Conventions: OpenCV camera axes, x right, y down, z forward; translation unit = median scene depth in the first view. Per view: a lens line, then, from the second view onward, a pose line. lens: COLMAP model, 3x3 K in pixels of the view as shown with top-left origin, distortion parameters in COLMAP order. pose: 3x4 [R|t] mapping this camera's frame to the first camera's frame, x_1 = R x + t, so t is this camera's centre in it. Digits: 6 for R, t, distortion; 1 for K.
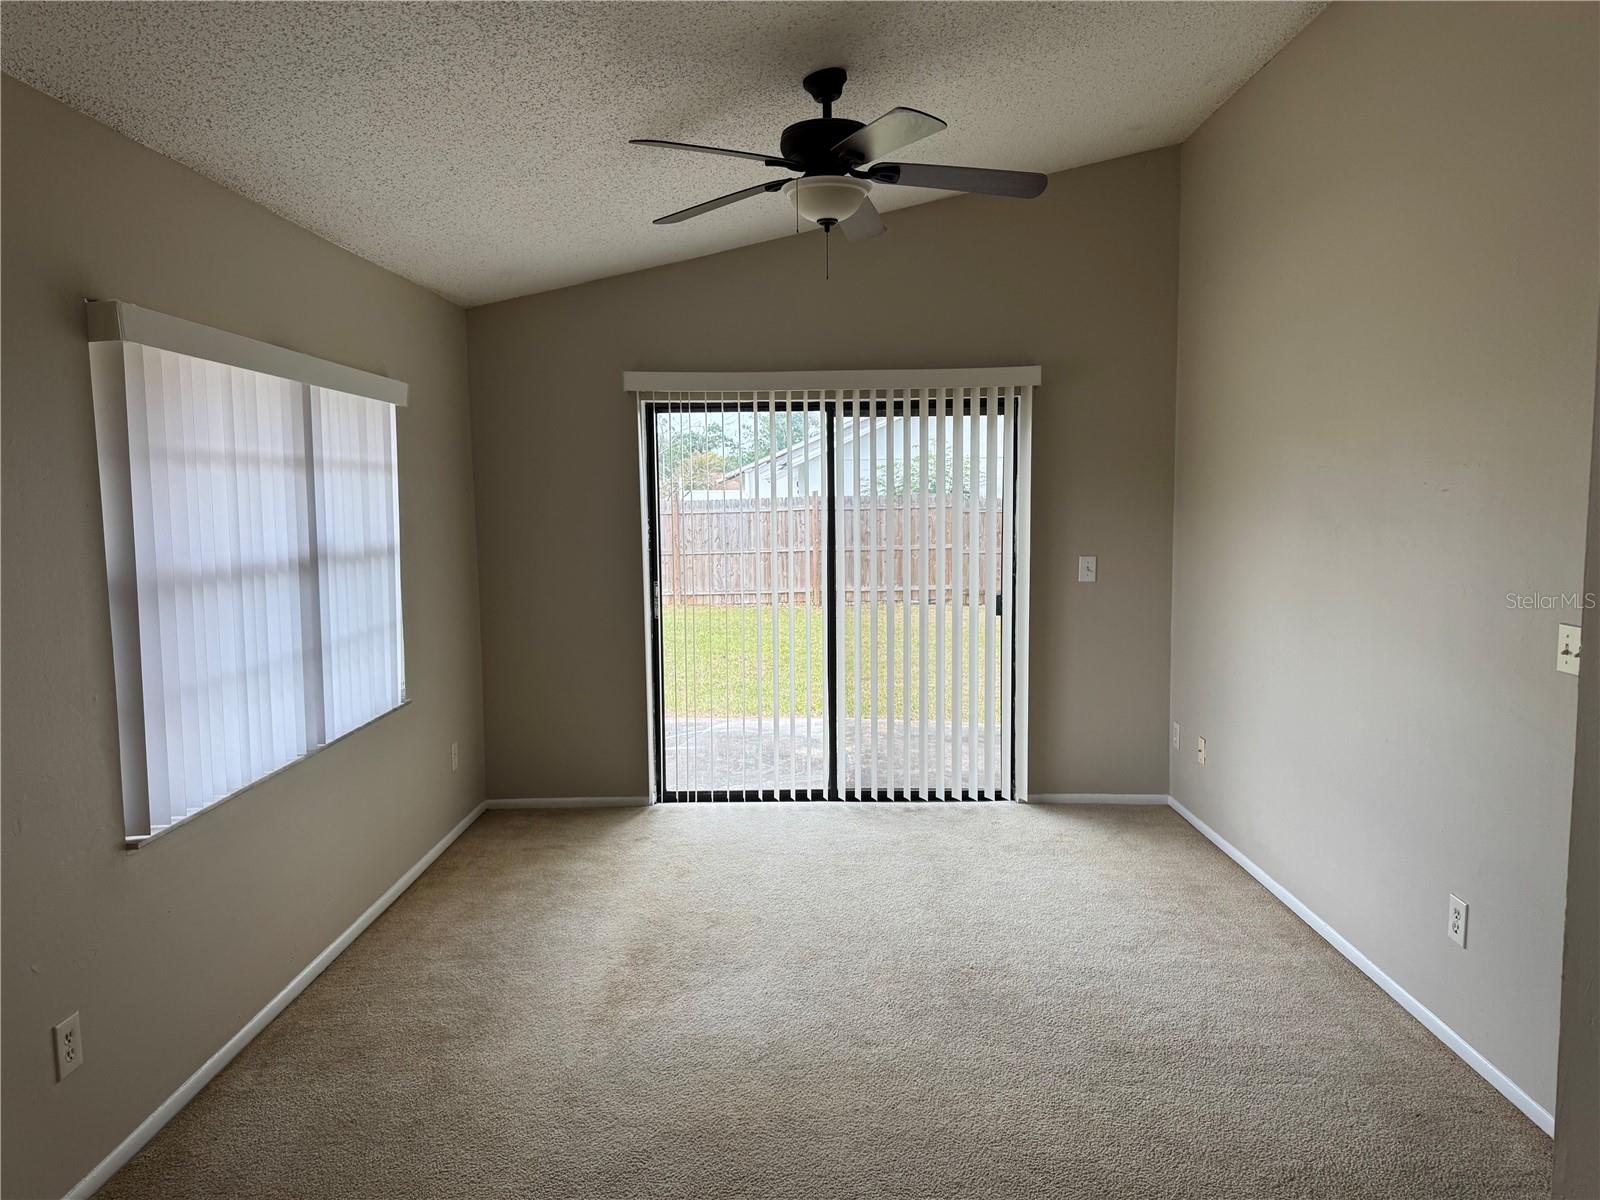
lens RADIAL K [[1145.6, 0, 771.6], [0, 1145.6, 608.2], [0, 0, 1]] dist [0.056727, -0.000687]
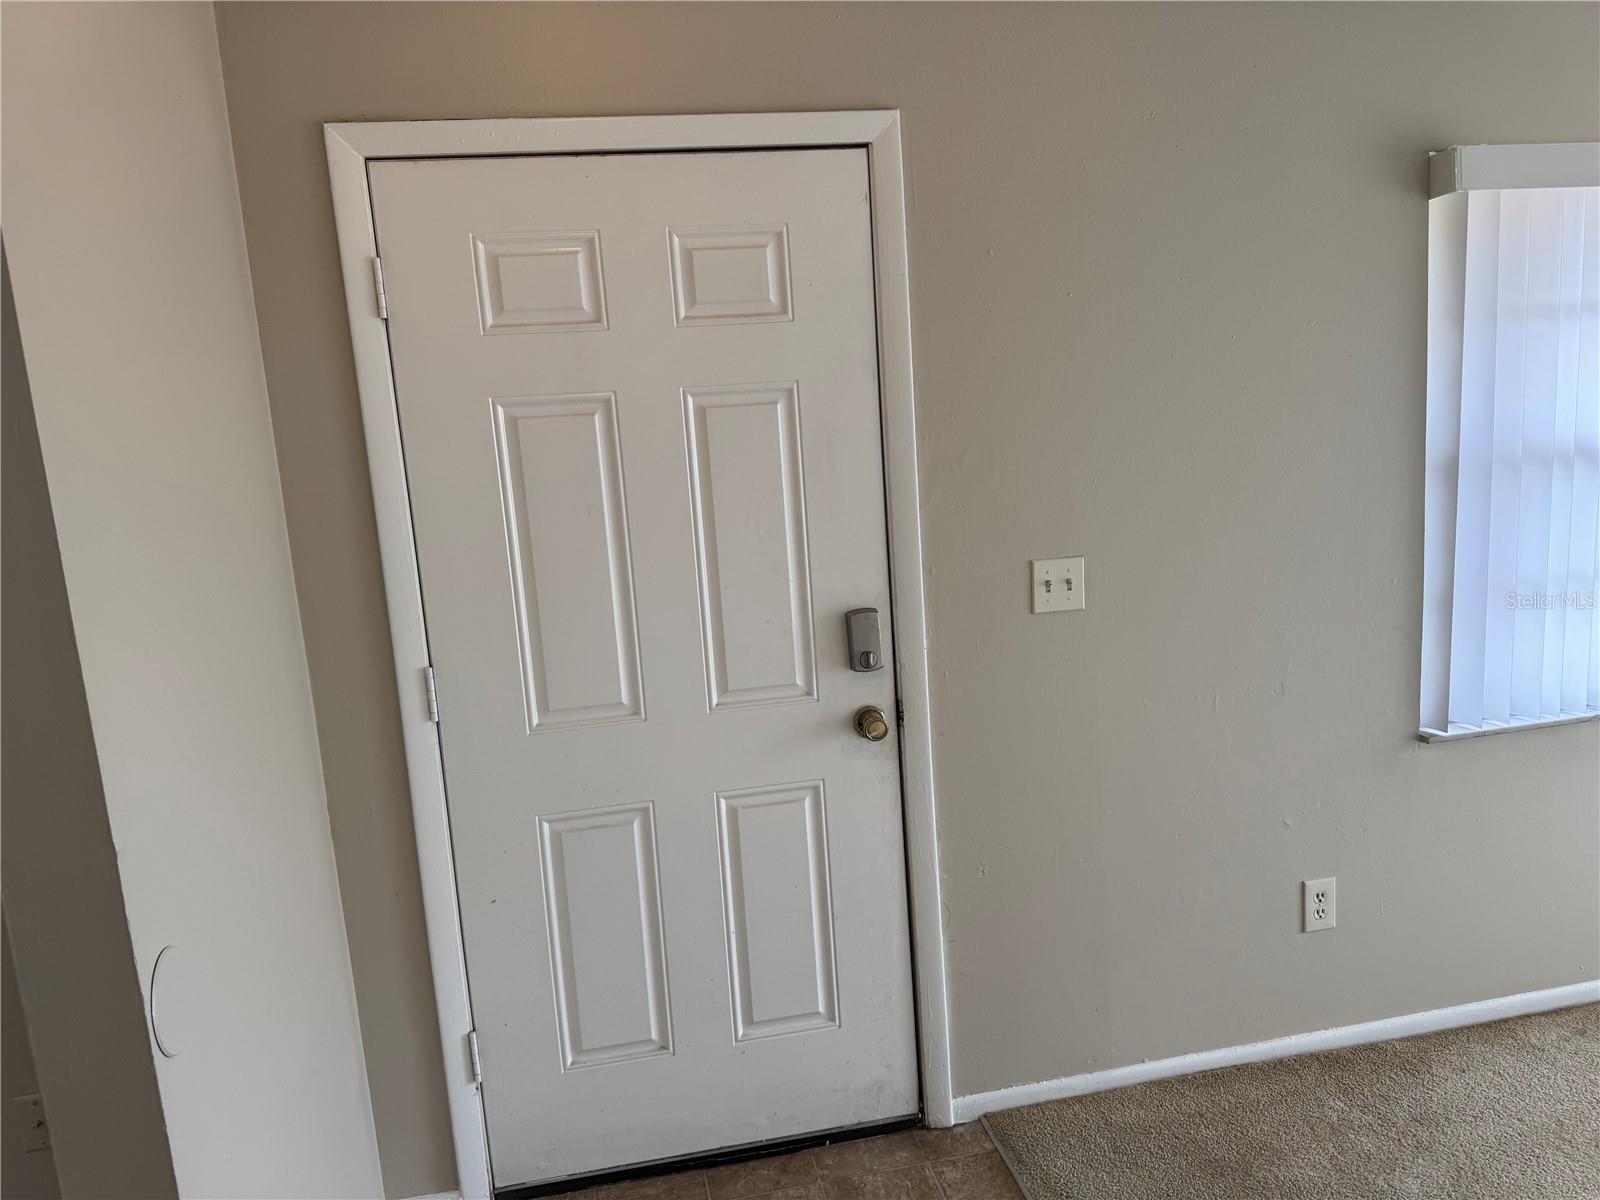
lens RADIAL K [[1127.5, 0, 799.4], [0, 1127.5, 604.9], [0, 0, 1]] dist [0.060267, -0.070366]
pose [[0.212400, 0.149283, -0.965713, 0.235985], [-0.023531, 0.988757, 0.147670, -0.031264], [0.976900, -0.008641, 0.213524, 0.314534]]
